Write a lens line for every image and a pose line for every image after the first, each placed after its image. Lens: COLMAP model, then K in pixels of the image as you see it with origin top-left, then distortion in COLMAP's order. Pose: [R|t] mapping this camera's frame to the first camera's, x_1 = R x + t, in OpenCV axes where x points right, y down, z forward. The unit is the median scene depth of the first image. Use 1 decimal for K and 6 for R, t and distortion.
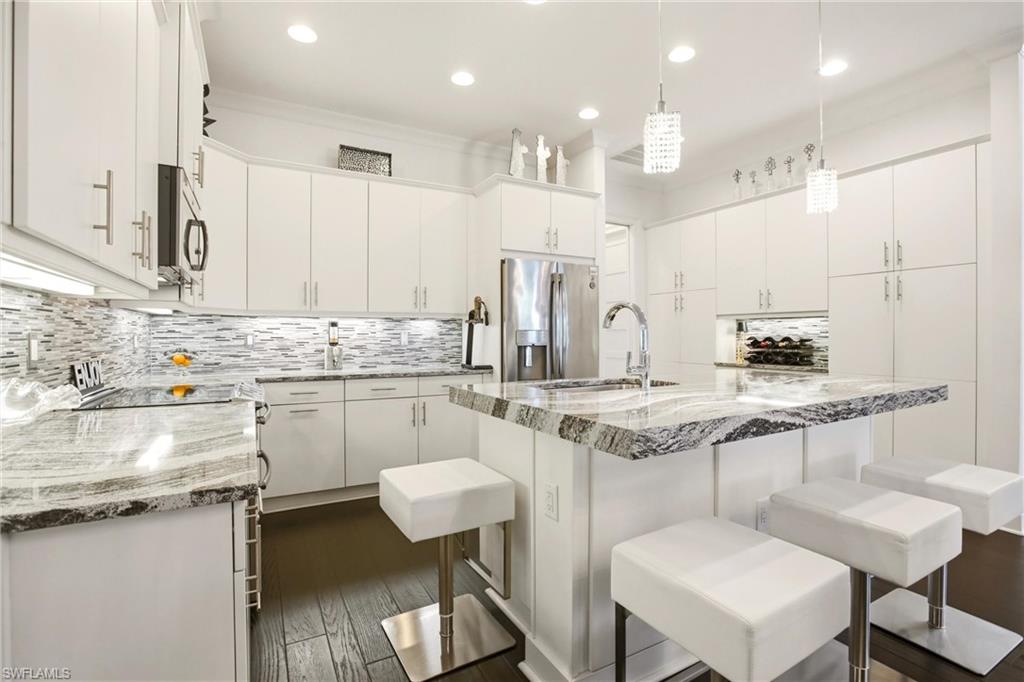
lens RADIAL K [[482.2, 0, 532.0], [0, 482.2, 334.2], [0, 0, 1]] dist [-0.055814, 0.017947]
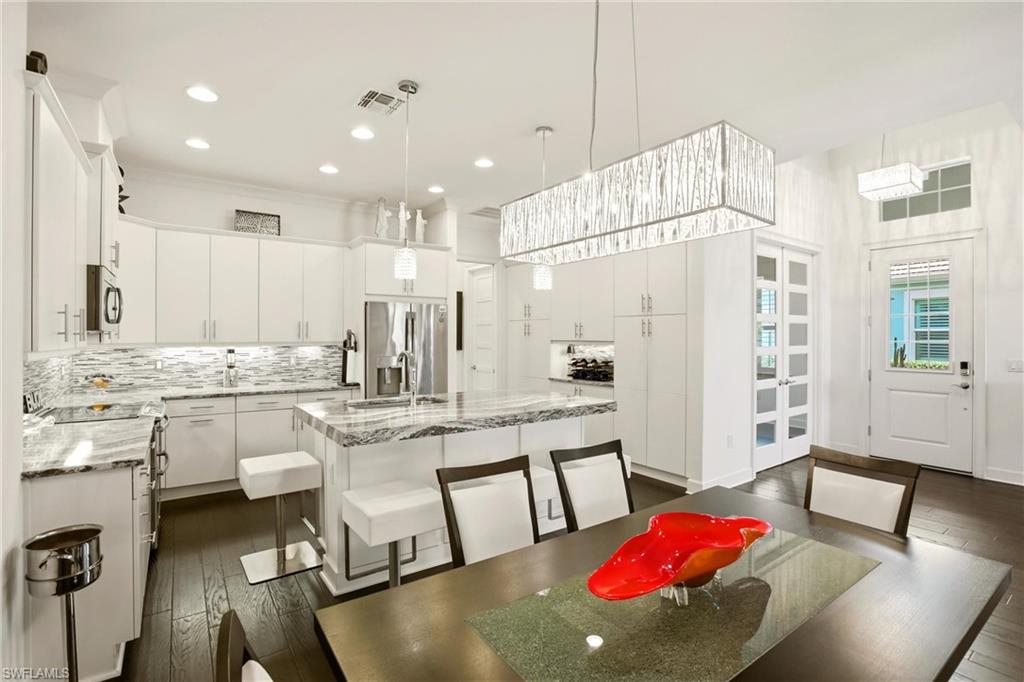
lens RADIAL K [[482.2, 0, 532.0], [0, 482.2, 334.2], [0, 0, 1]] dist [-0.055814, 0.017947]
pose [[0.993369, 0.003184, 0.114928, 0.240704], [-0.002822, 0.999991, -0.003305, -0.066537], [-0.114937, 0.002959, 0.993368, -0.344233]]
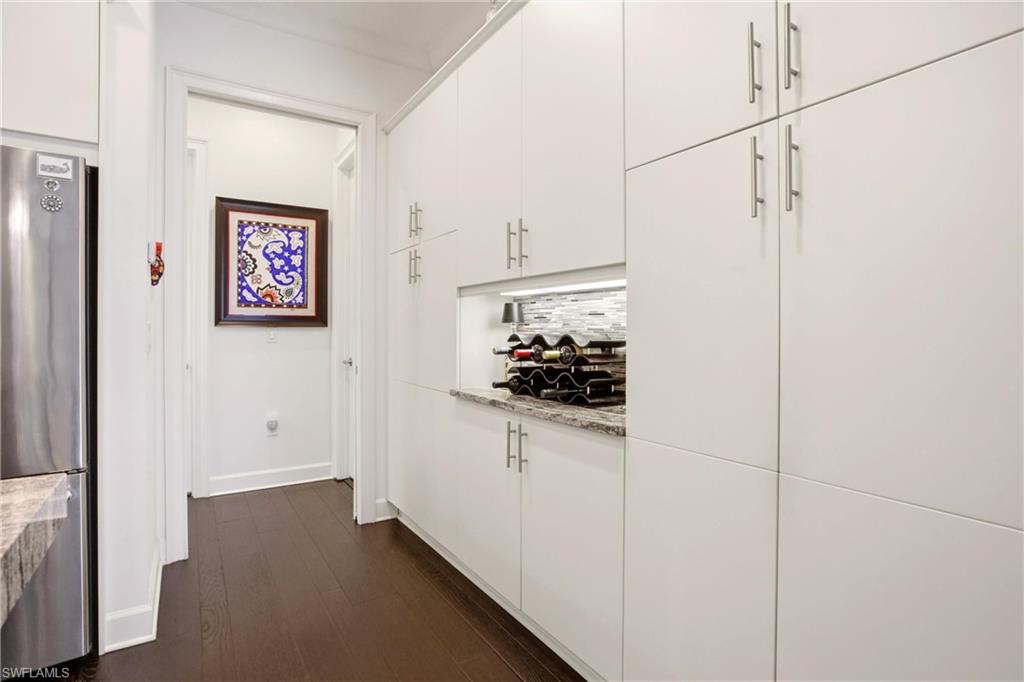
lens RADIAL K [[533.1, 0, 513.3], [0, 533.1, 328.6], [0, 0, 1]] dist [-0.044093, 0.026204]
pose [[0.999254, 0.002541, 0.038534, 0.536824], [-0.002395, 0.999990, -0.003835, 0.001937], [-0.038544, 0.003740, 0.999250, 0.611108]]
